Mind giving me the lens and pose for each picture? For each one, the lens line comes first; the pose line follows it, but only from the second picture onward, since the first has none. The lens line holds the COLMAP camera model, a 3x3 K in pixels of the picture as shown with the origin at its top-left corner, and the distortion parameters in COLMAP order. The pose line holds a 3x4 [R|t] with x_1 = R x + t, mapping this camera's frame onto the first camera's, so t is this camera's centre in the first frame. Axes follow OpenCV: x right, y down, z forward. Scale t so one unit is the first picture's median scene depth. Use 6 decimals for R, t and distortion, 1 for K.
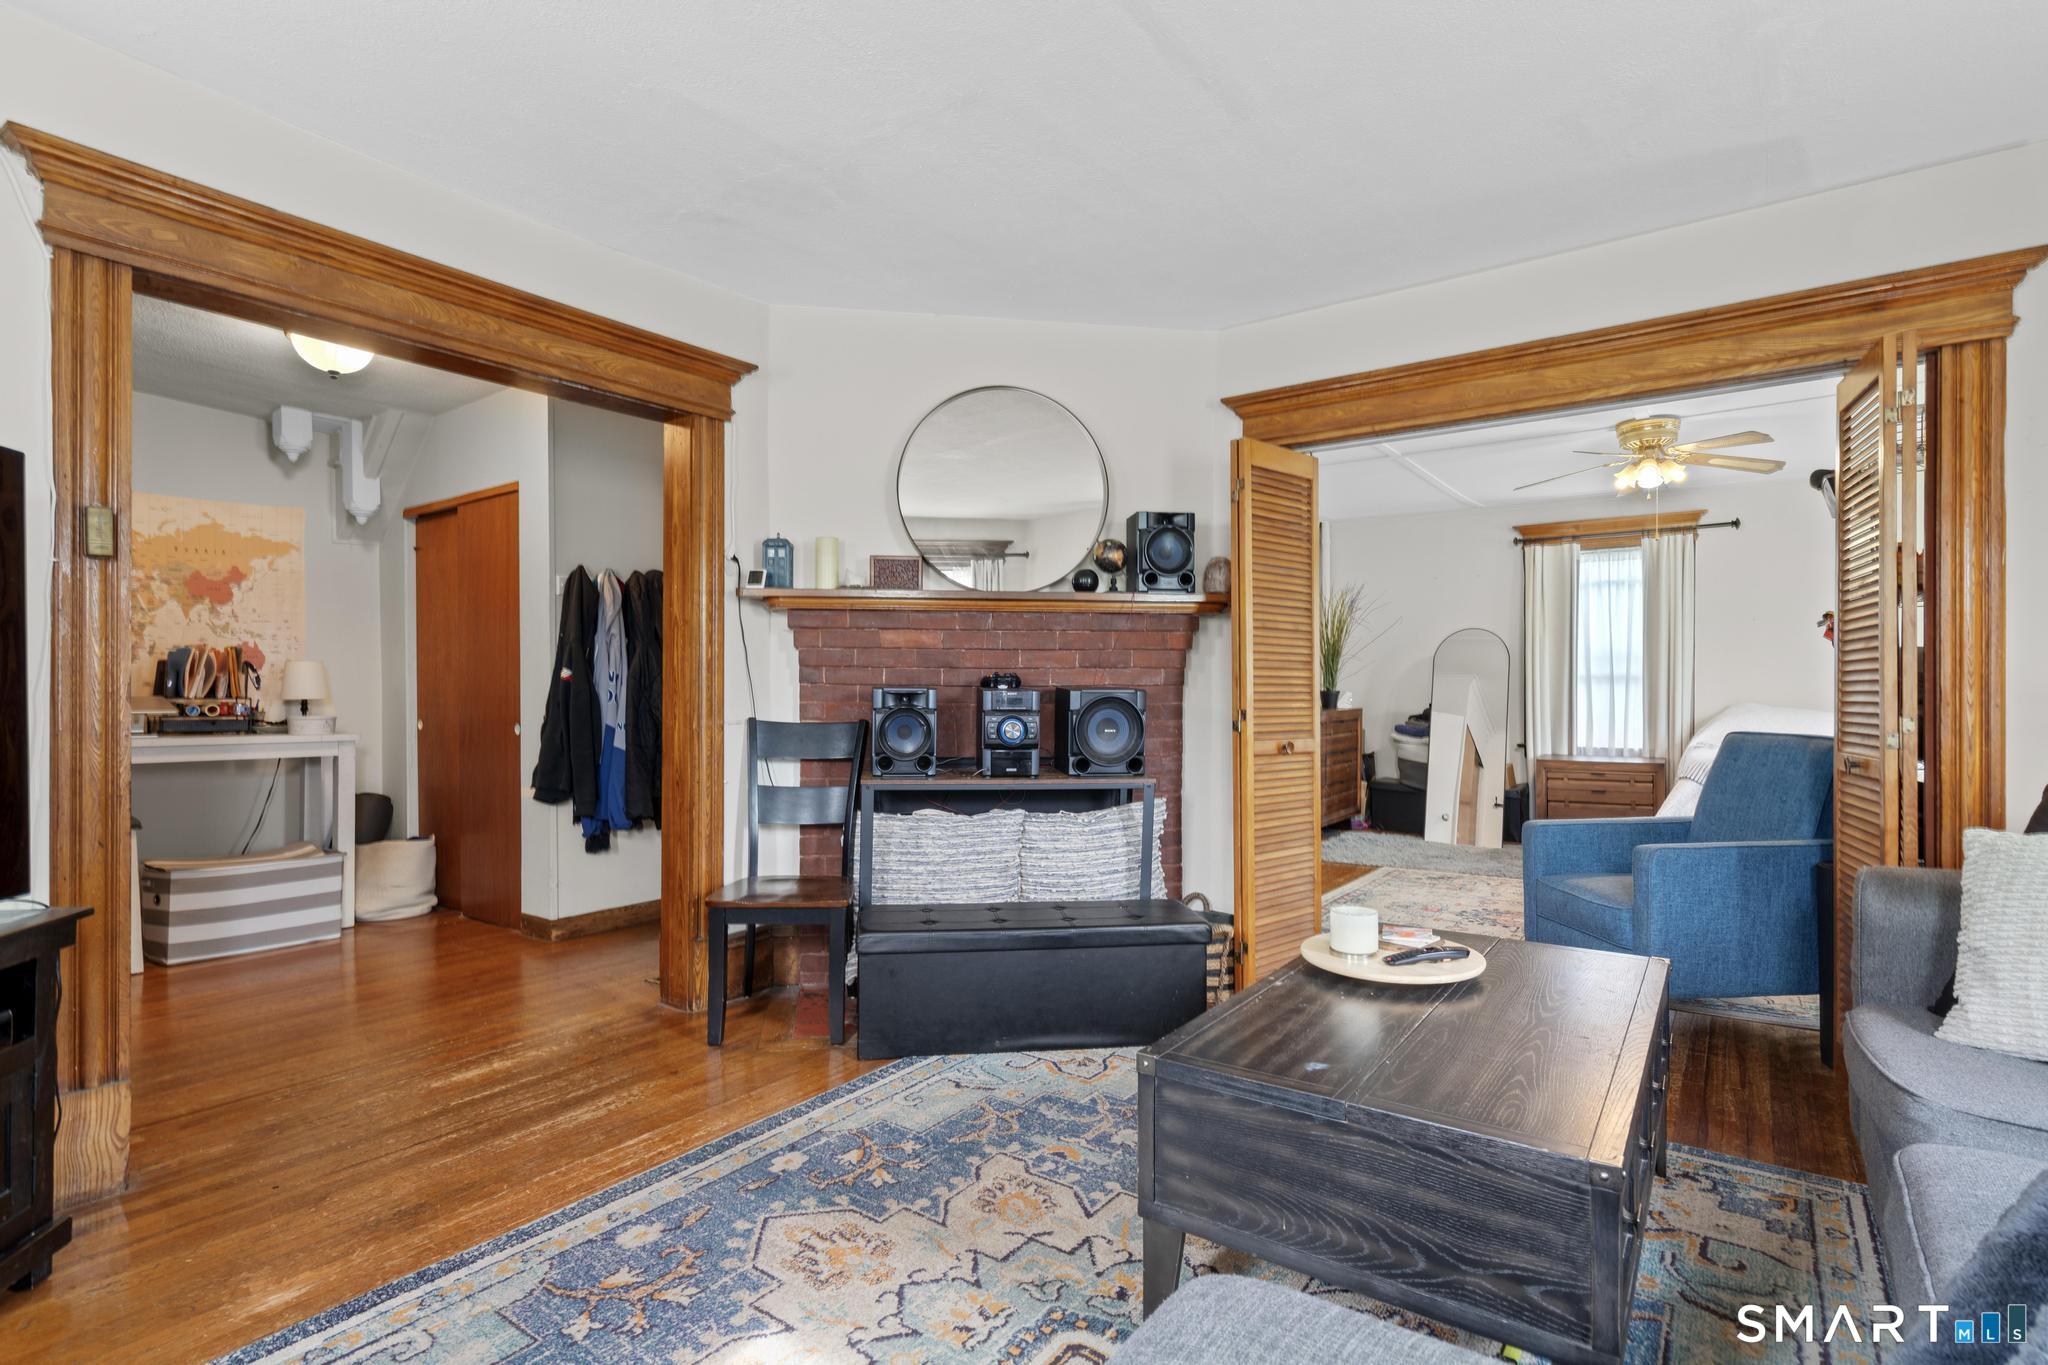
lens RADIAL K [[989.7, 0, 1040.5], [0, 989.7, 689.2], [0, 0, 1]] dist [-0.000321, 0.002962]
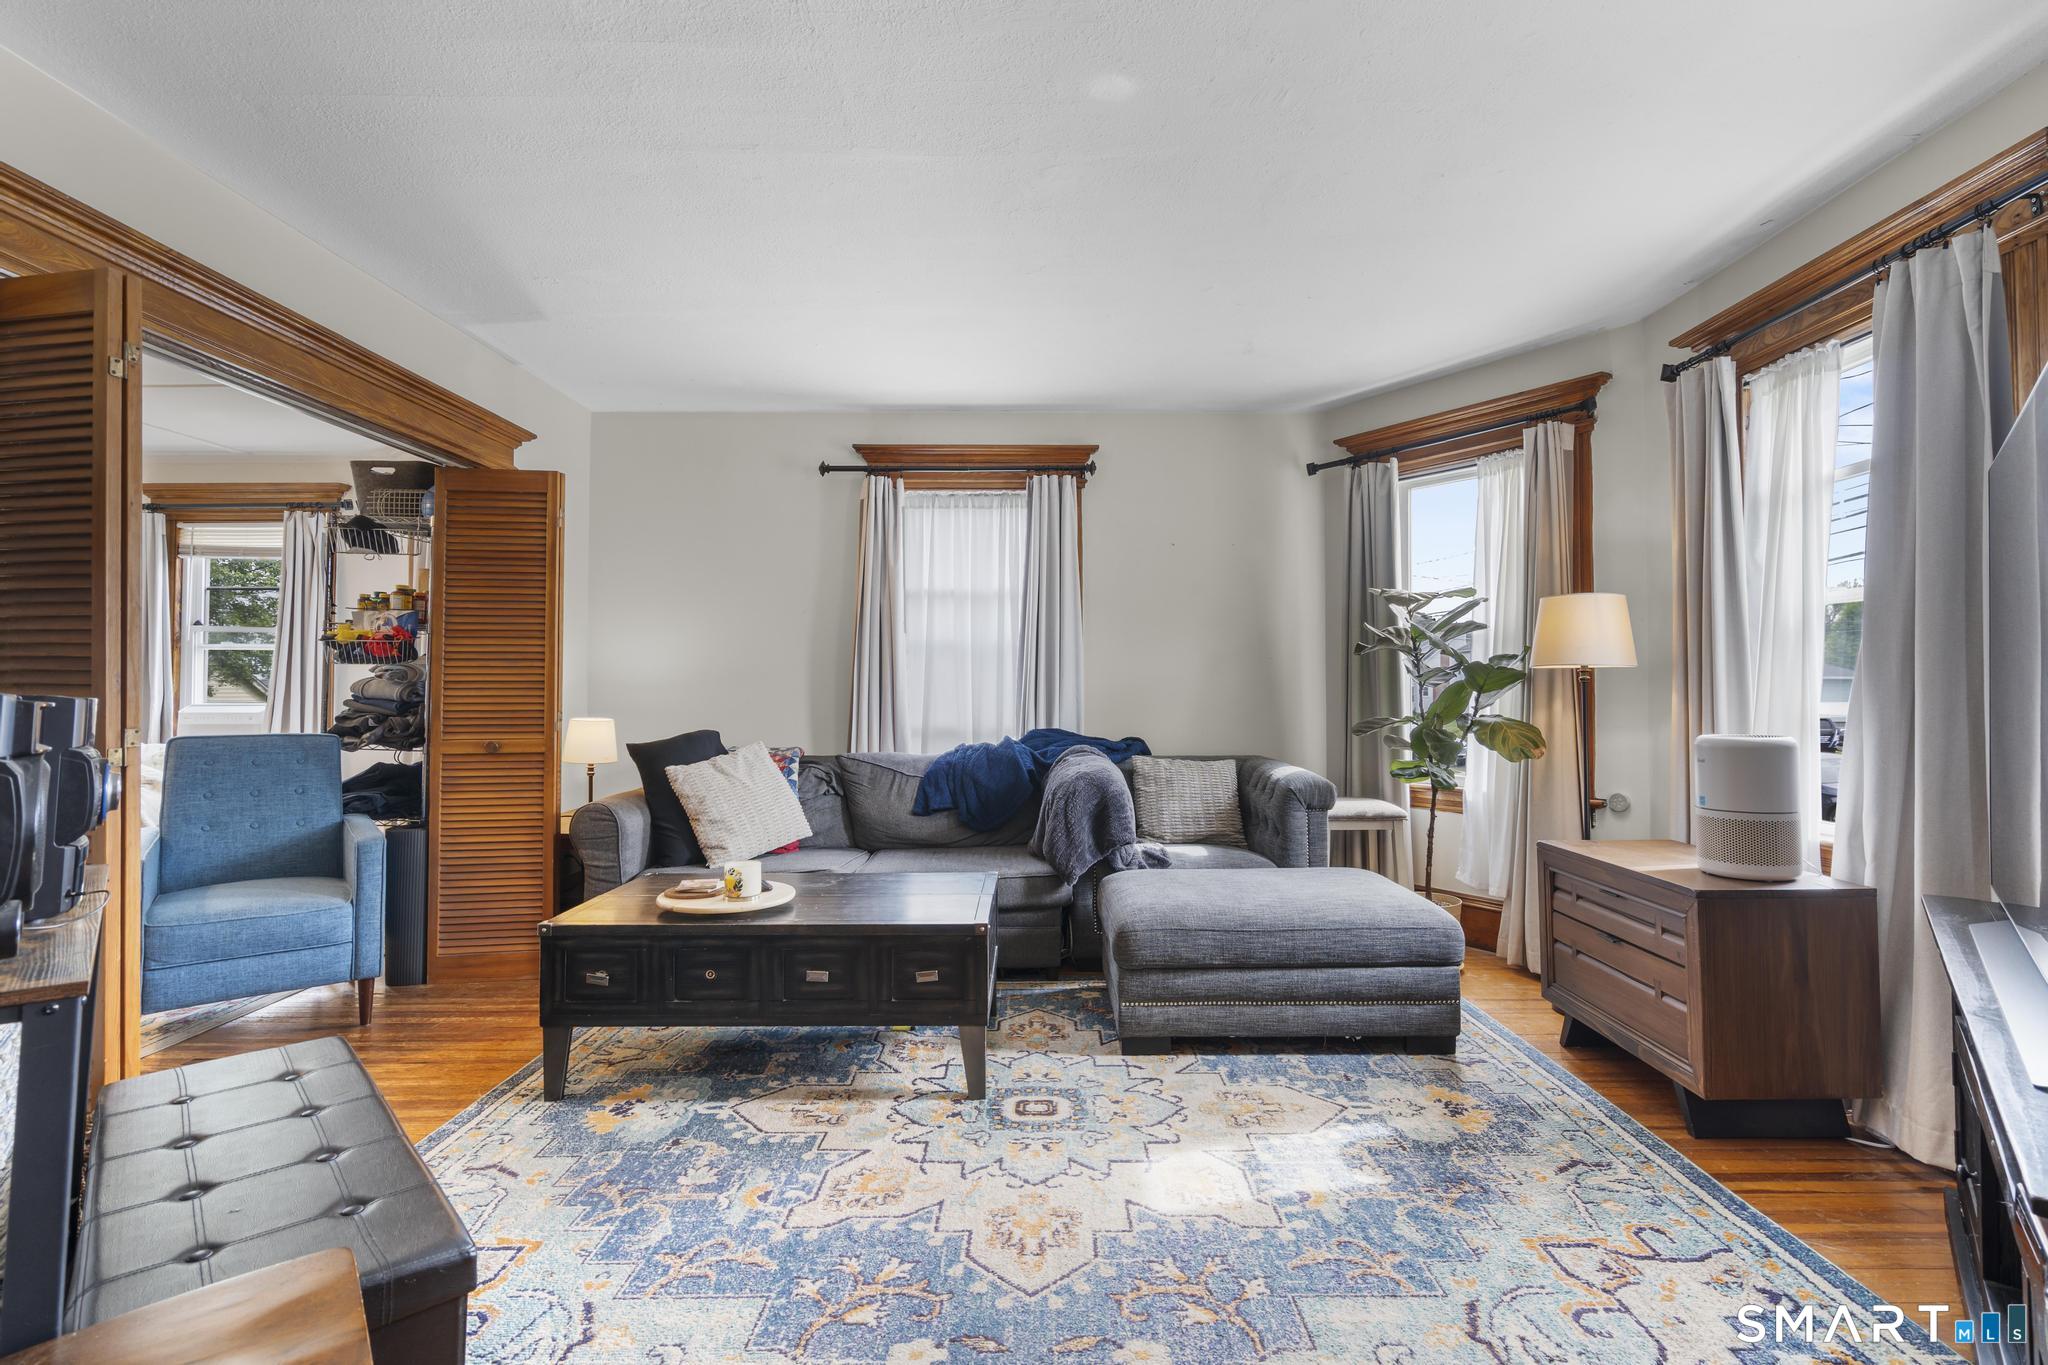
lens RADIAL K [[928.4, 0, 1036.9], [0, 928.4, 679.3], [0, 0, 1]] dist [0.000917, 0.001528]
pose [[-0.574458, 0.013274, 0.818426, -0.558832], [0.000528, 0.999874, -0.015846, 0.000009], [-0.818534, -0.008671, -0.574393, 0.855569]]
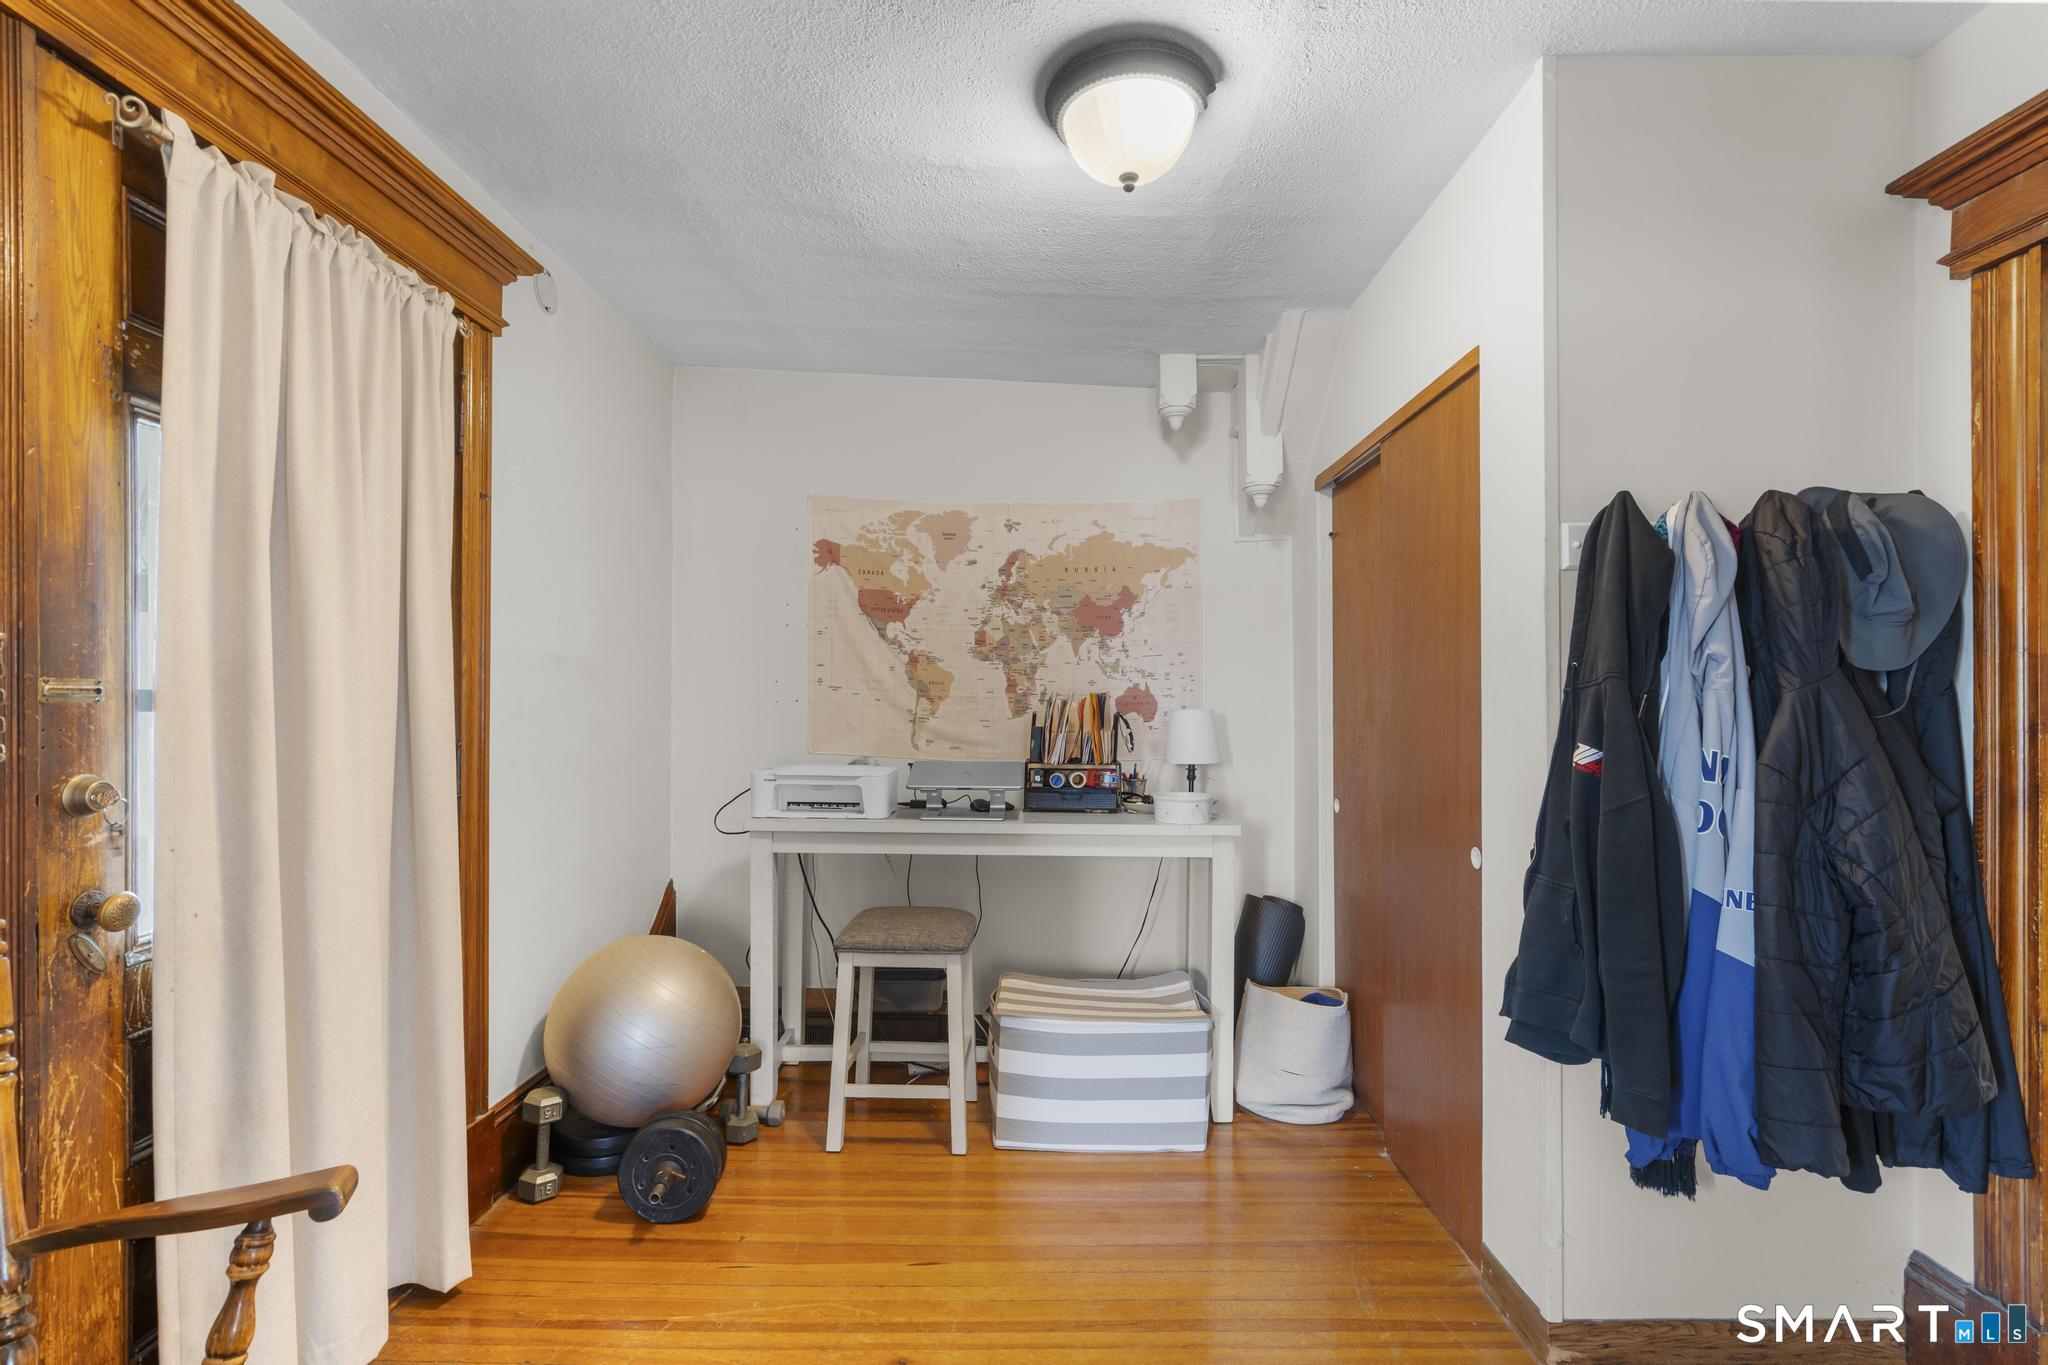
lens RADIAL K [[928.4, 0, 1039.9], [0, 928.4, 707.2], [0, 0, 1]] dist [0.000917, 0.001528]
pose [[0.584076, 0.005934, -0.811677, -0.361224], [-0.001950, 0.999981, 0.005907, -0.046202], [0.811696, -0.001868, 0.584077, 0.713032]]
